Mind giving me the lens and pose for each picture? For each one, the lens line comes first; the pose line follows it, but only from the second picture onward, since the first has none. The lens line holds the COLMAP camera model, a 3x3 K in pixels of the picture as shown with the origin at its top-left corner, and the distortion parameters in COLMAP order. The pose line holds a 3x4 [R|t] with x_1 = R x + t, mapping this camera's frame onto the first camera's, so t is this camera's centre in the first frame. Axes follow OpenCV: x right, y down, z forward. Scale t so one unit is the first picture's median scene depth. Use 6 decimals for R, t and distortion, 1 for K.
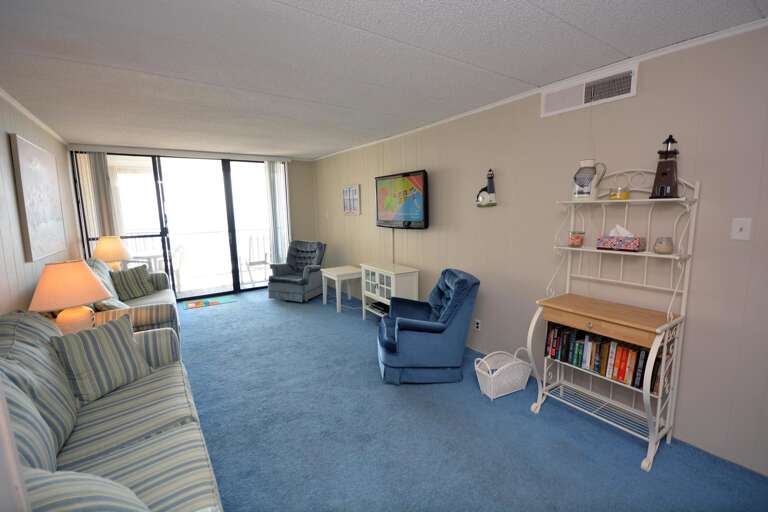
lens RADIAL K [[337.2, 0, 384.6], [0, 337.2, 251.1], [0, 0, 1]] dist [-0.001123, -0.000464]
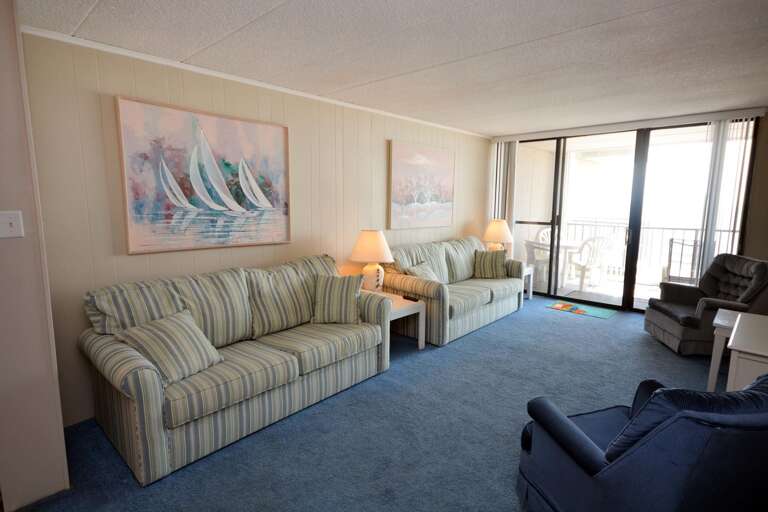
lens RADIAL K [[397.9, 0, 385.9], [0, 397.9, 253.6], [0, 0, 1]] dist [-0.000542, 0.002227]
pose [[0.215119, 0.153782, -0.964404, 0.362051], [-0.136585, 0.982556, 0.126209, -0.049270], [0.966989, 0.104573, 0.232371, 0.365390]]
